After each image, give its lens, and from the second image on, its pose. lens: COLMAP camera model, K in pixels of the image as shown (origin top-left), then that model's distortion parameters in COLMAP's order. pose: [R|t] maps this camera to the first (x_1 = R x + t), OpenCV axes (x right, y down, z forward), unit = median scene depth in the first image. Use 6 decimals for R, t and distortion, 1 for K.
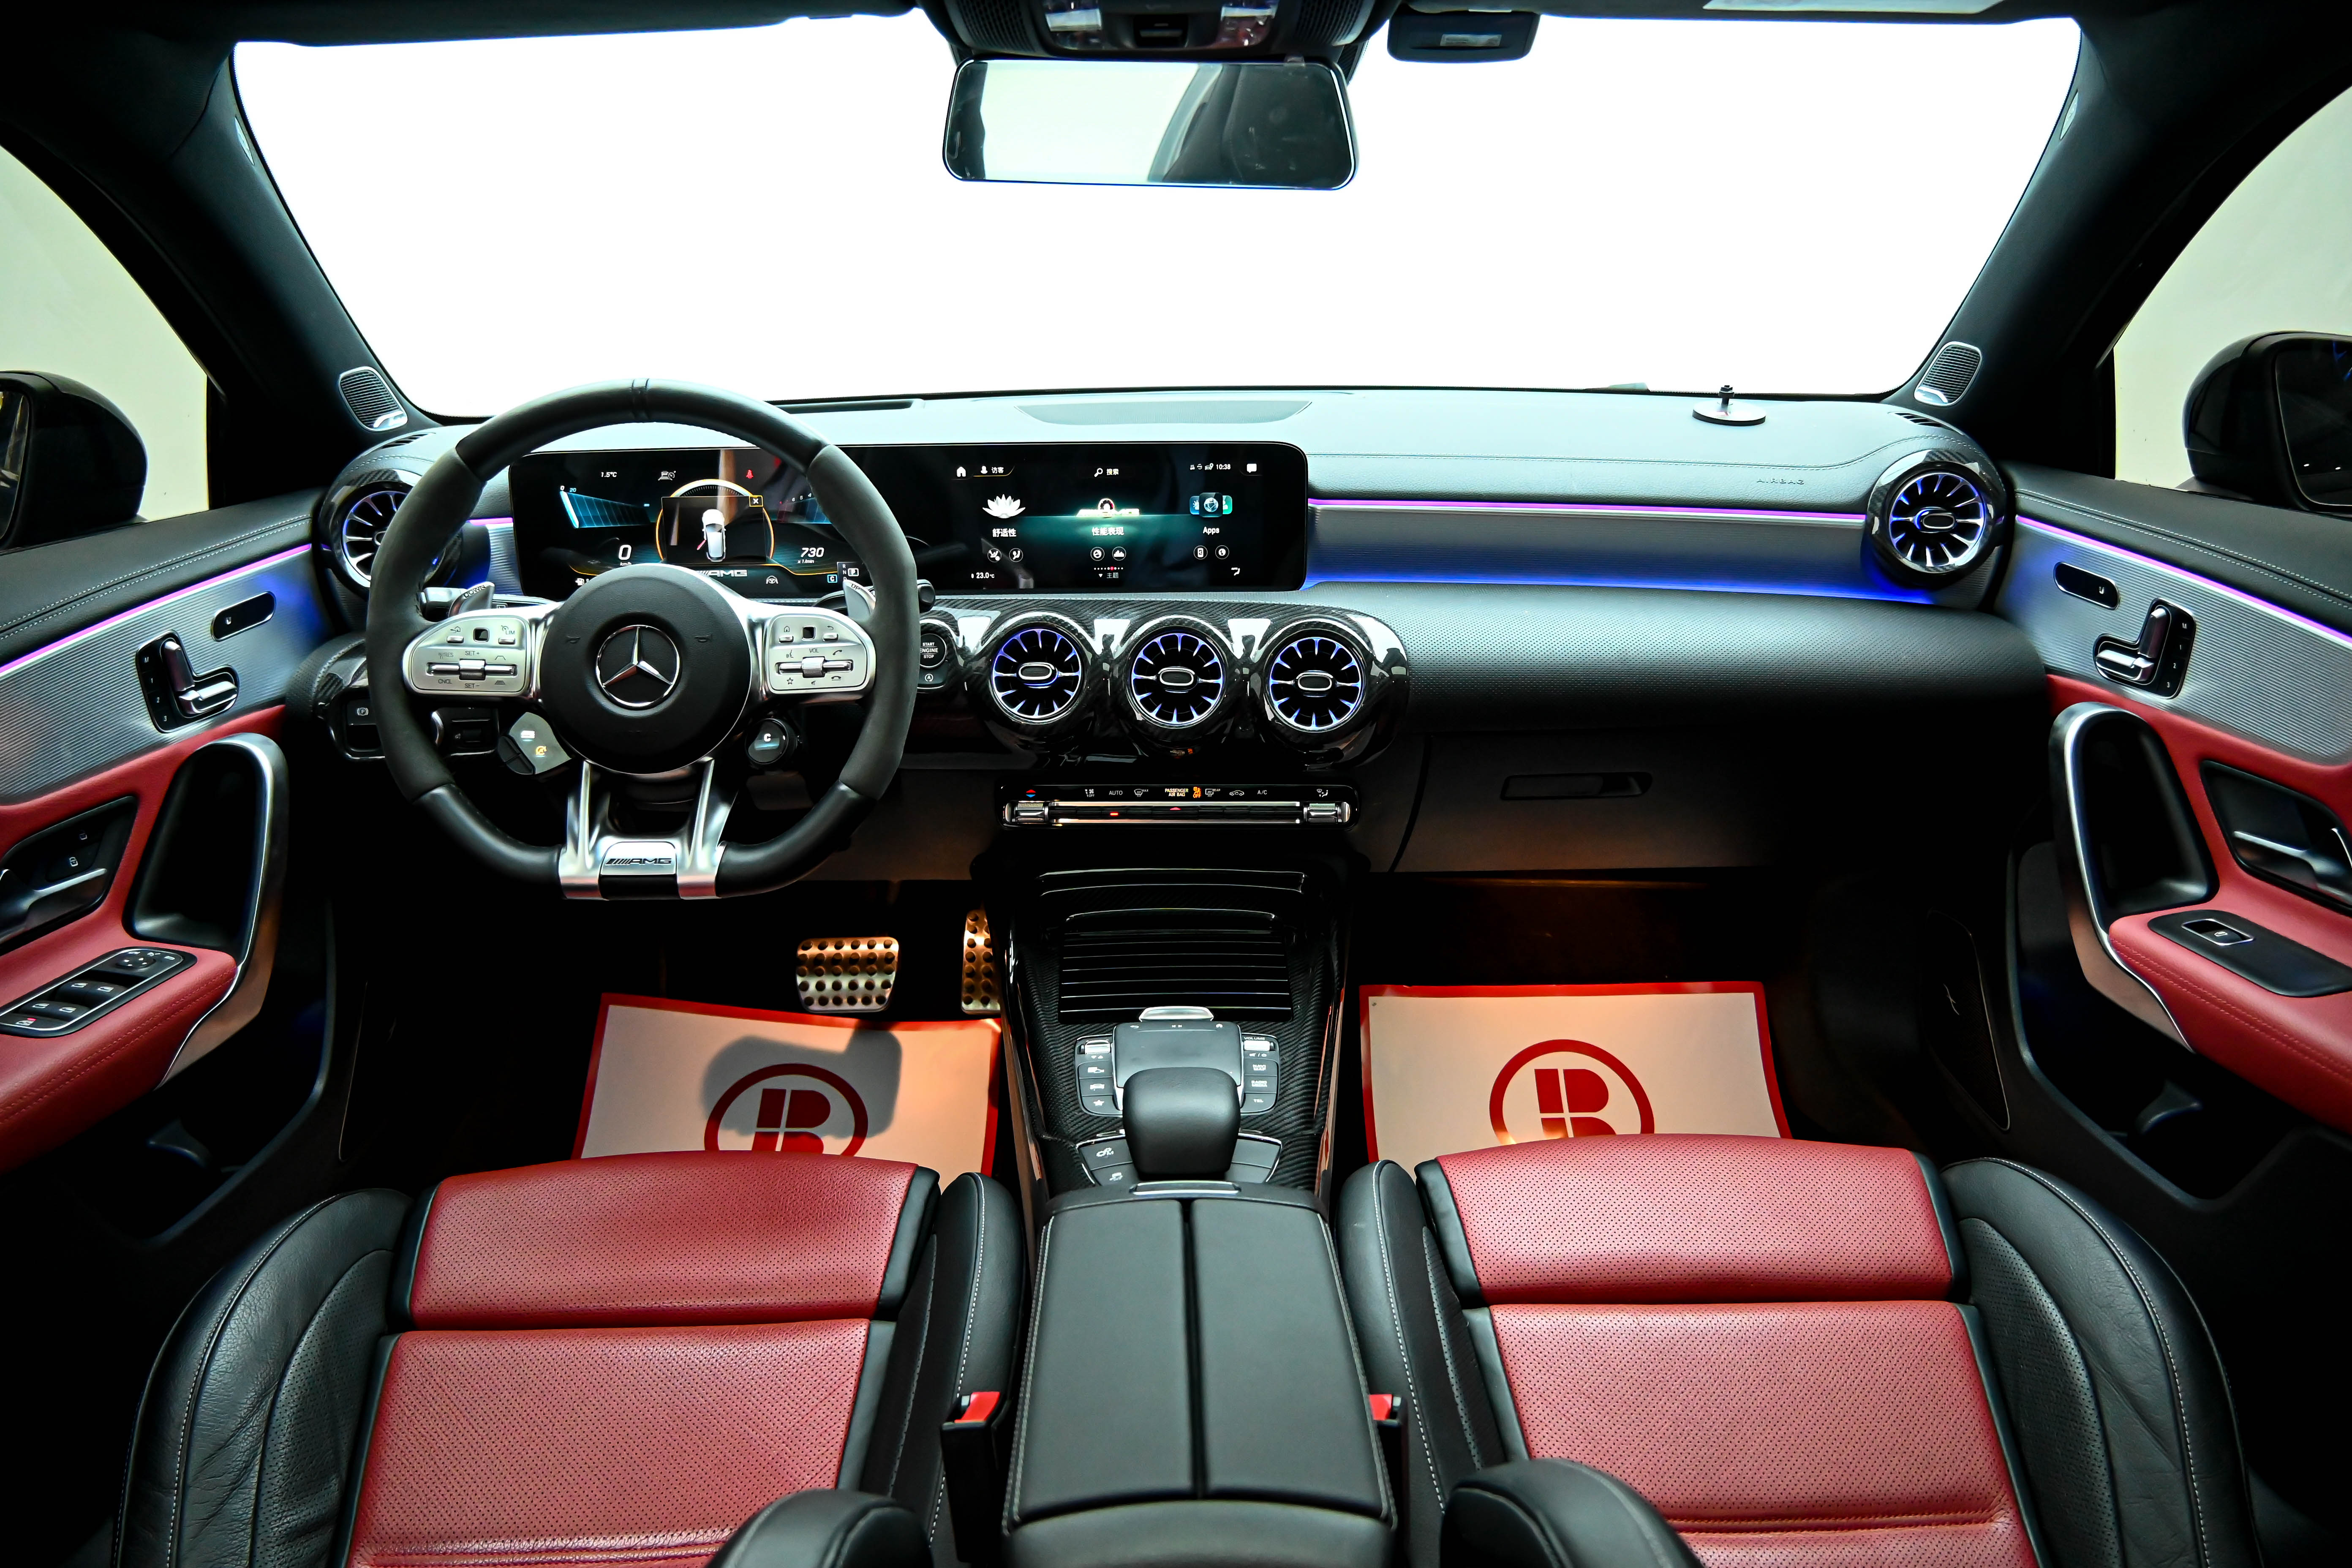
lens RADIAL K [[1807.8, 0, 1176.0], [0, 1807.8, 784.0], [0, 0, 1]] dist [0.007767, 0.005294]
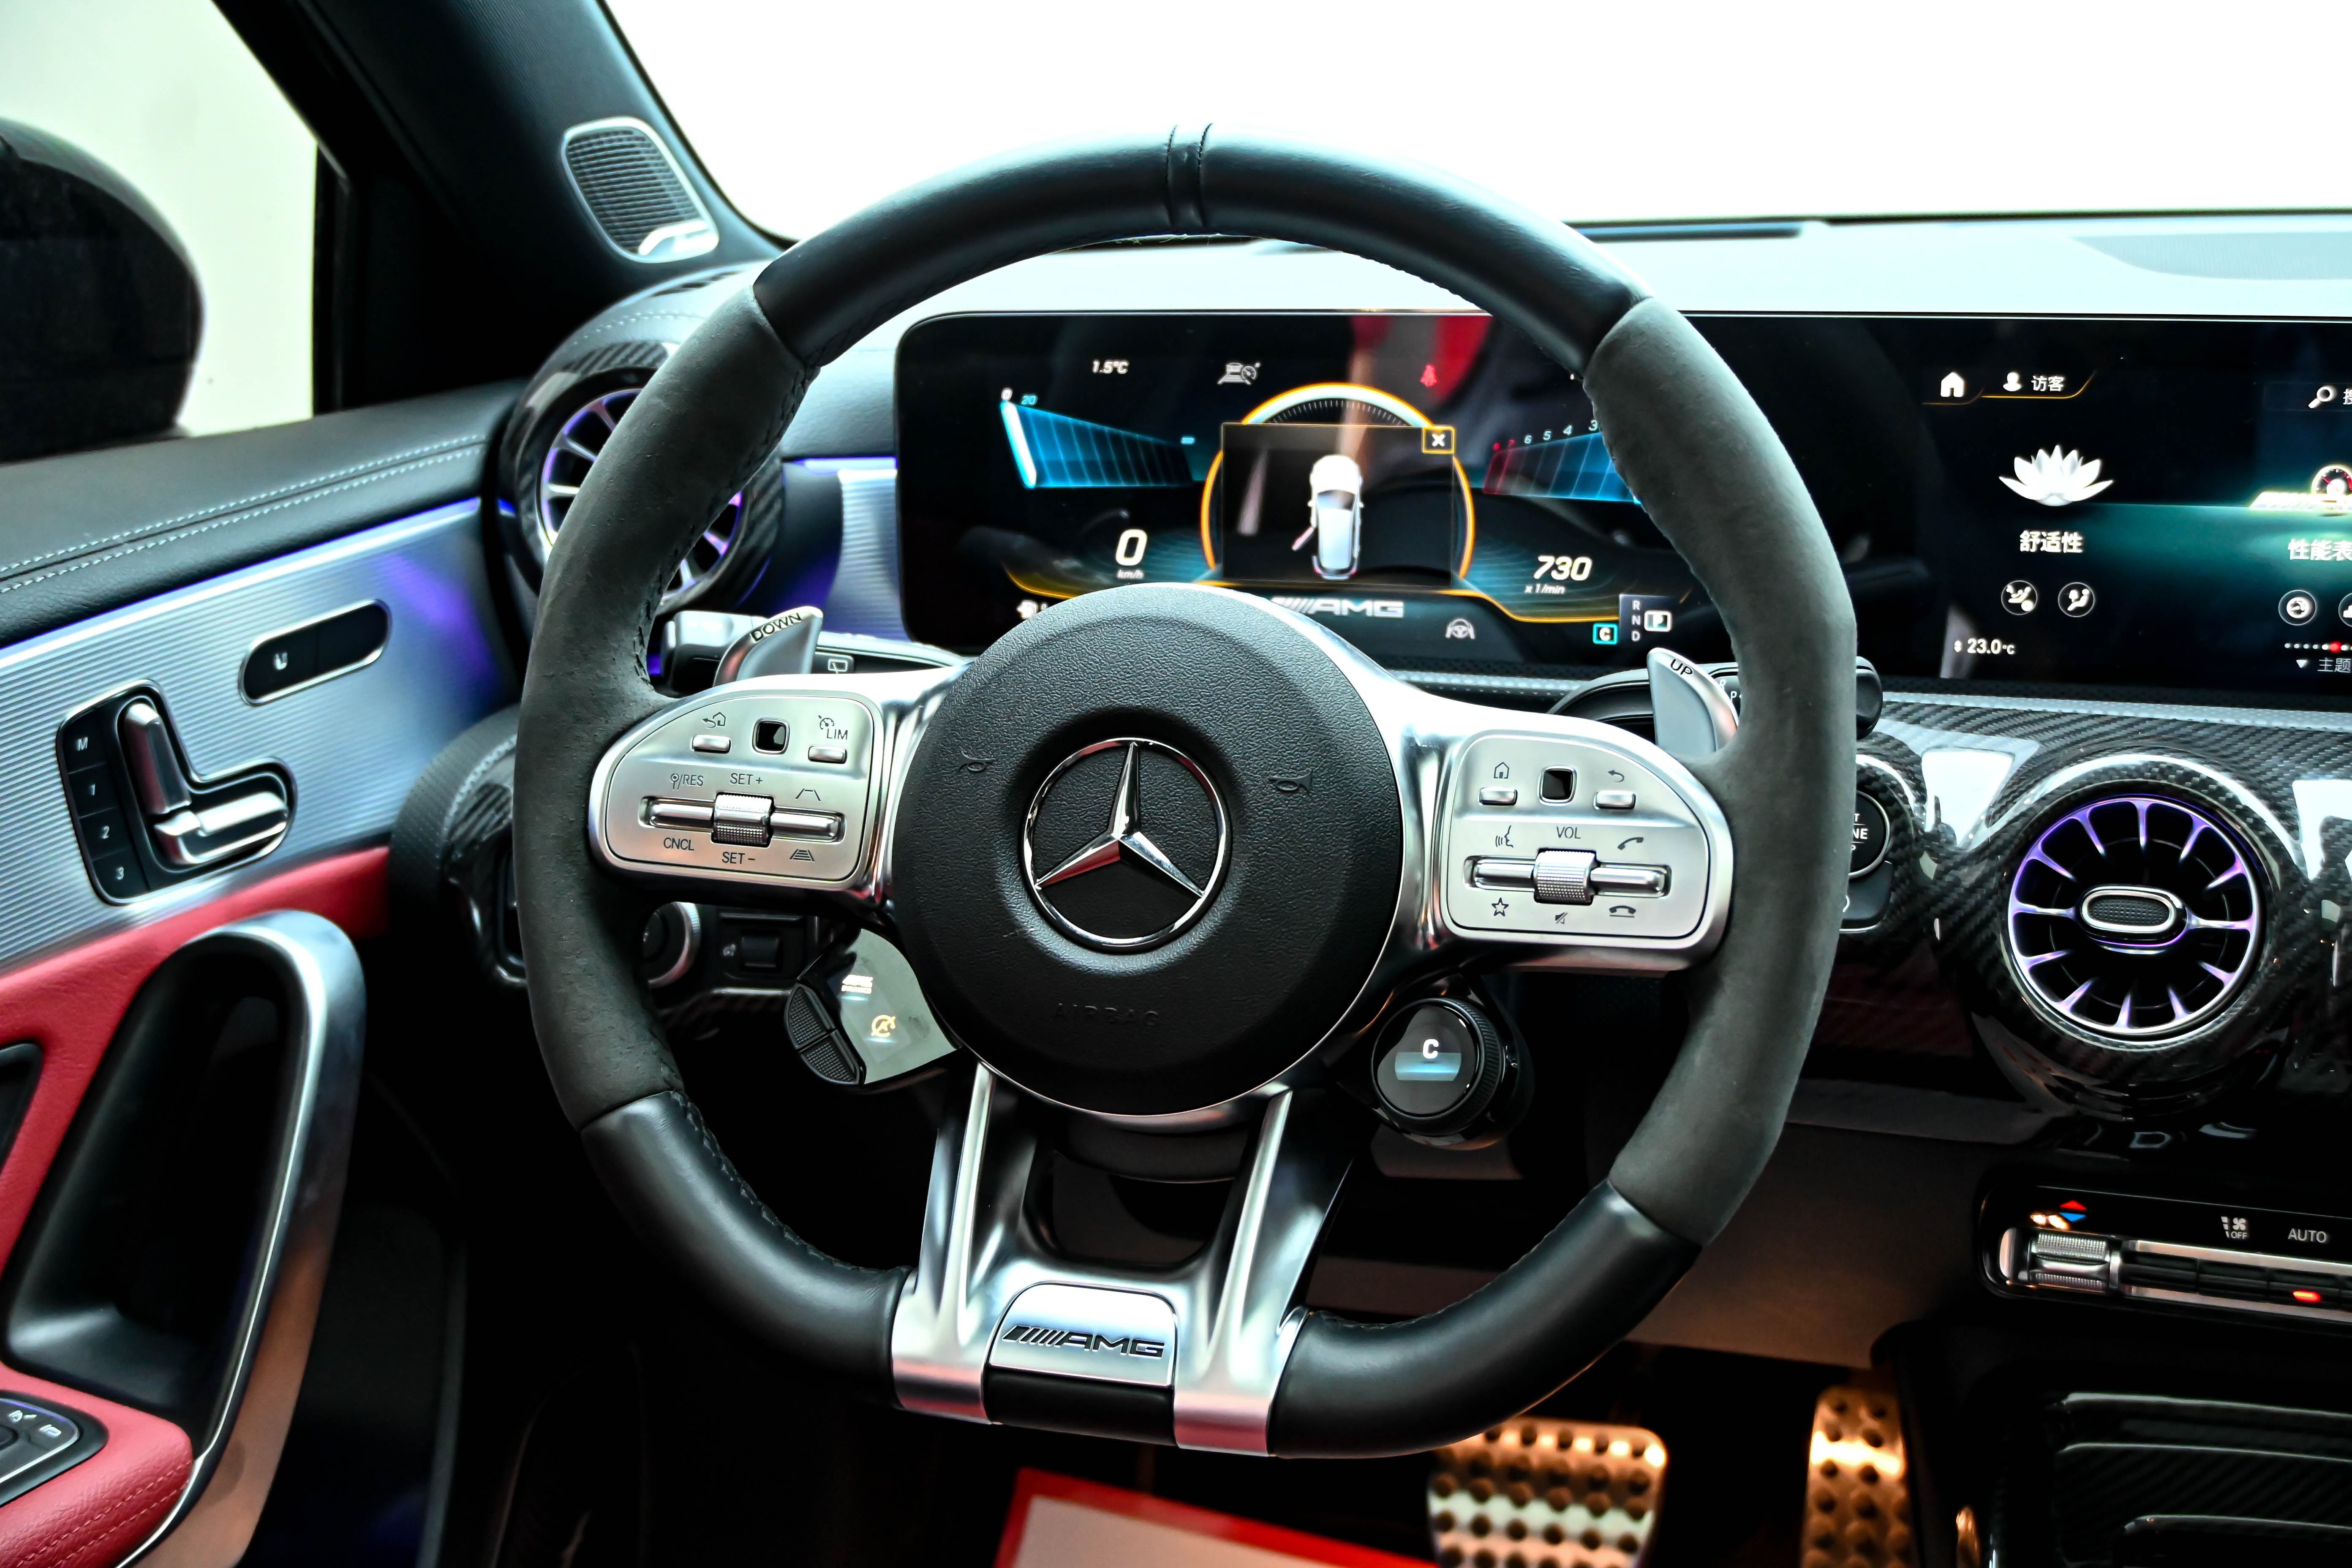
lens RADIAL K [[3019.2, 0, 1176.0], [0, 3019.2, 784.0], [0, 0, 1]] dist [0.003373, 0.000417]
pose [[0.955647, 0.068330, -0.286479, -0.090330], [-0.081839, 0.996015, -0.035435, -0.050572], [0.282916, 0.057308, 0.957431, 0.339677]]
